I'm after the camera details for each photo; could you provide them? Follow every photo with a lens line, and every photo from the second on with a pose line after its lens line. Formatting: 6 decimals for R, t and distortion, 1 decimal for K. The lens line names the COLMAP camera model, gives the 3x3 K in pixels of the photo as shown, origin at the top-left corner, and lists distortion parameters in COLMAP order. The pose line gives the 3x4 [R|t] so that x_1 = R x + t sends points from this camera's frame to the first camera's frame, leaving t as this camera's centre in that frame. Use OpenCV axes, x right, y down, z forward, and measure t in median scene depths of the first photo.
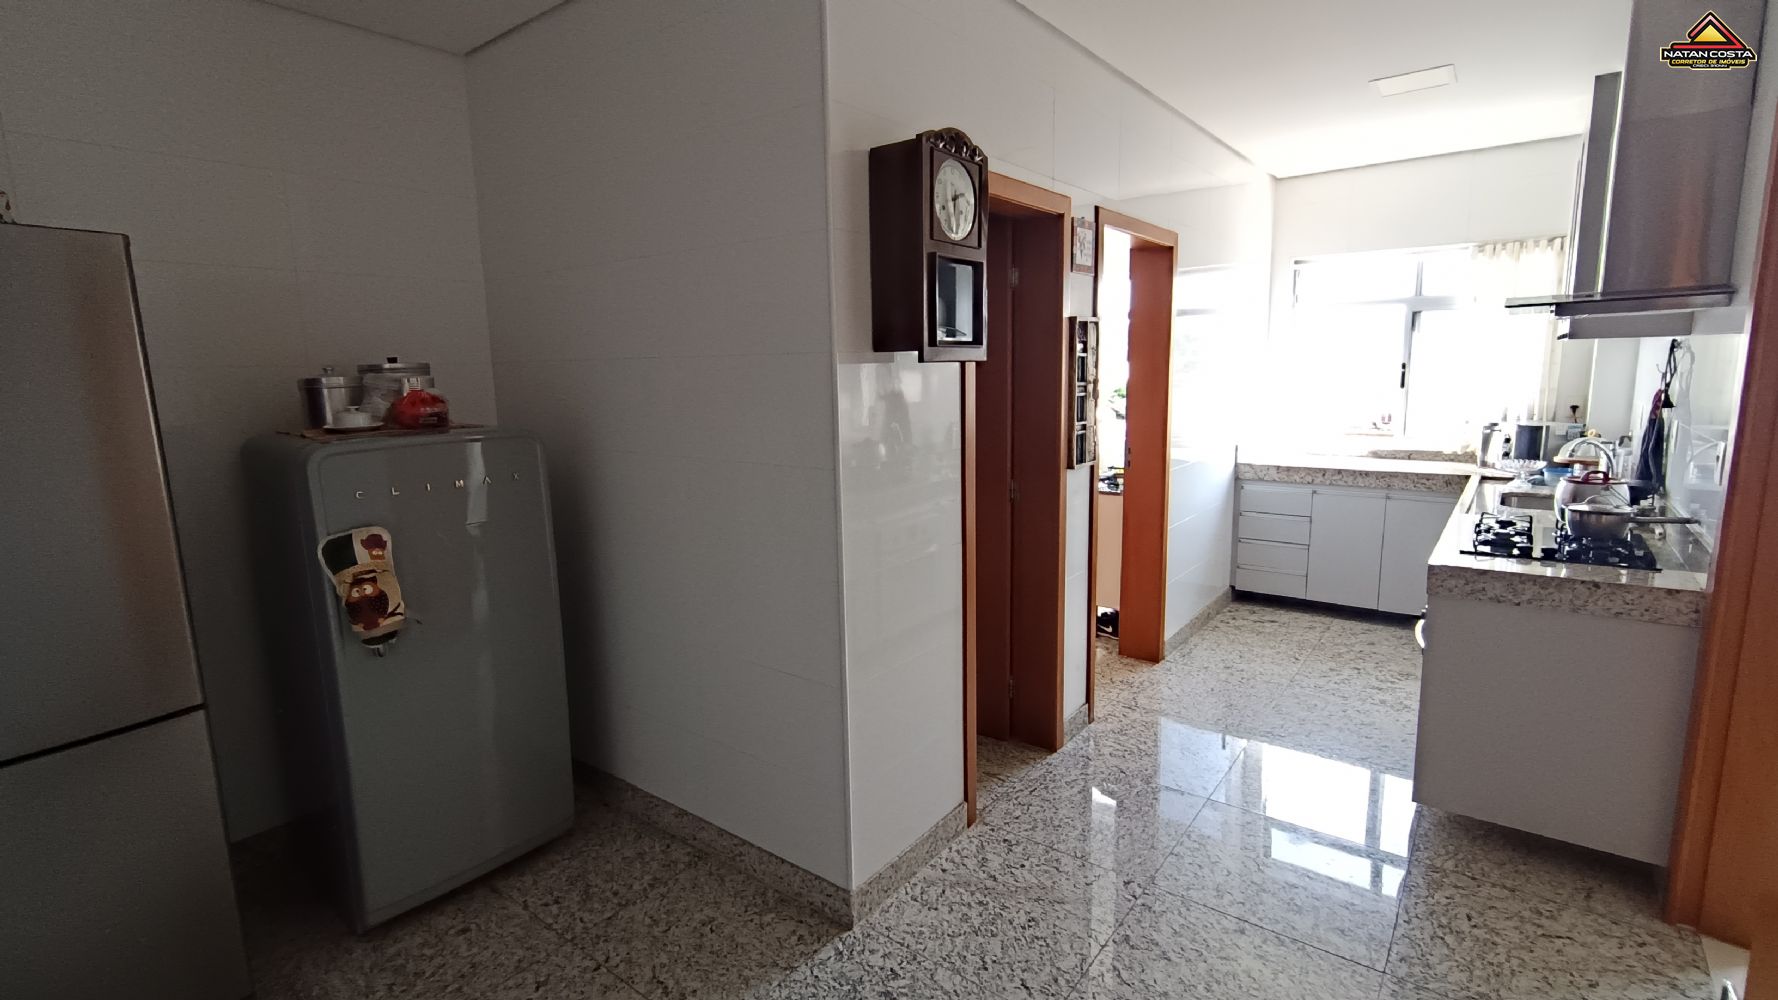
lens RADIAL K [[819.0, 0, 889.9], [0, 819.0, 494.2], [0, 0, 1]] dist [0.001189, -0.001950]
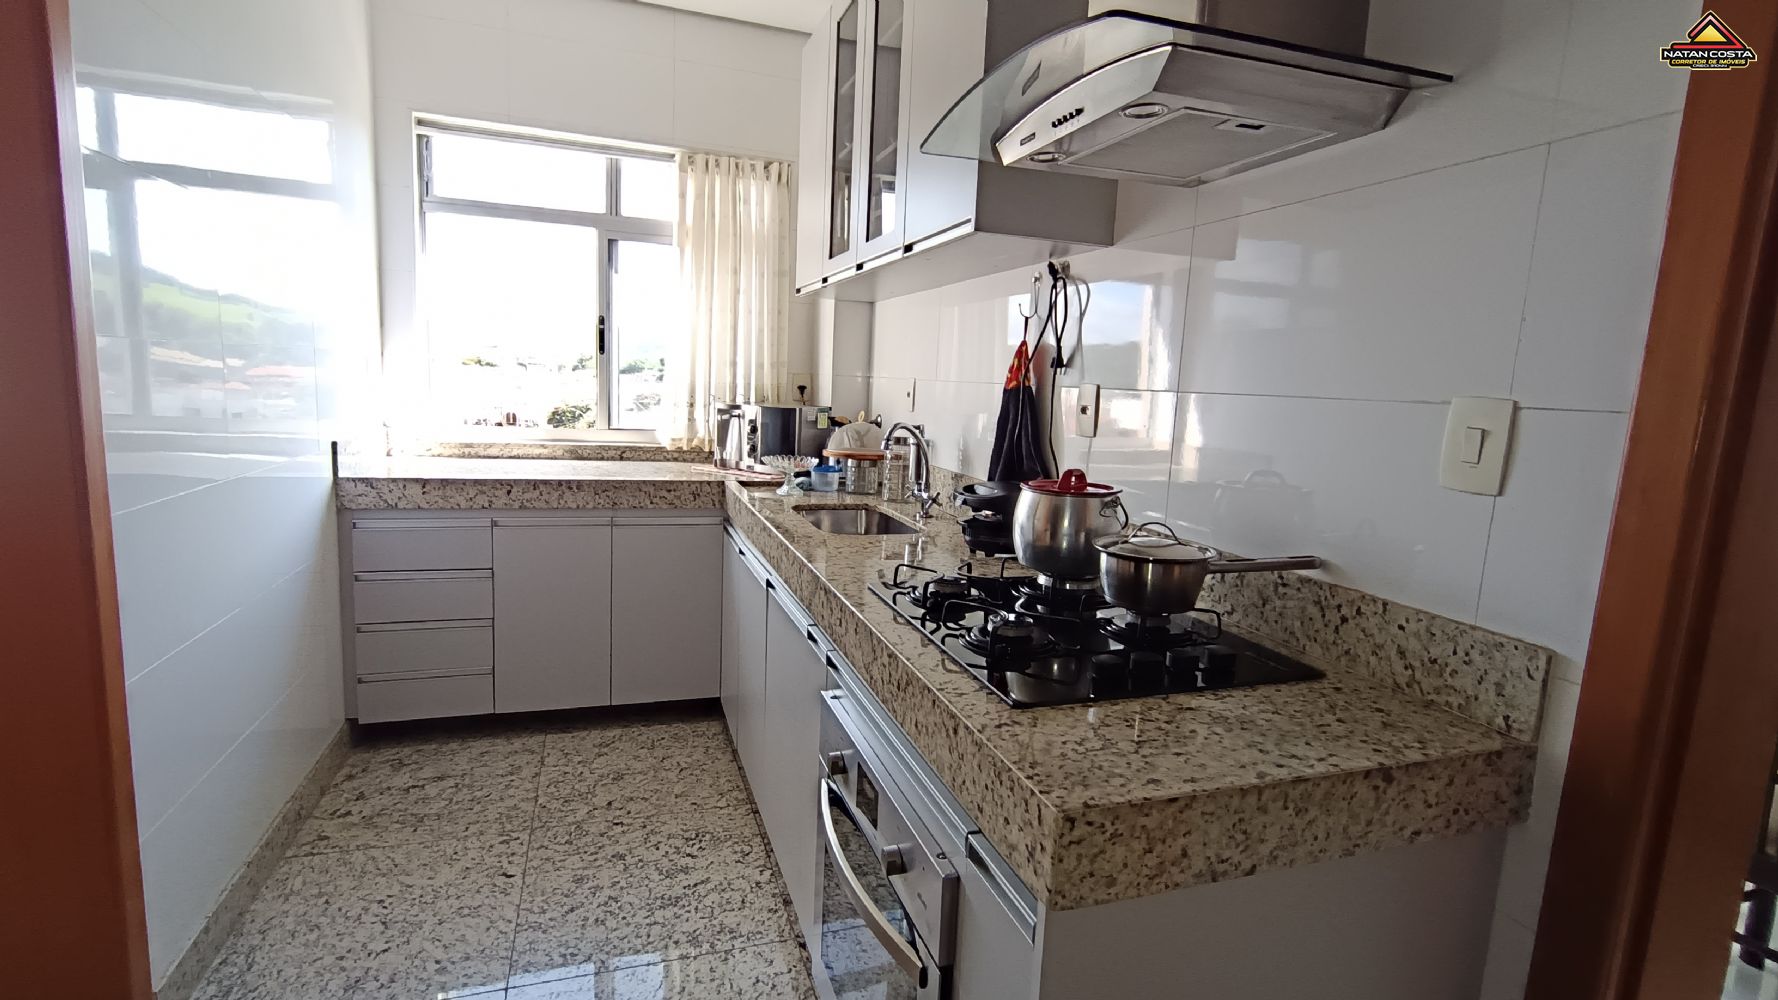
lens RADIAL K [[819.0, 0, 880.2], [0, 819.0, 501.3], [0, 0, 1]] dist [0.001189, -0.001950]
pose [[0.561055, -0.070712, 0.824753, 0.211914], [0.067820, 0.996922, 0.039337, -0.022508], [-0.824996, 0.033864, 0.564124, 0.481225]]
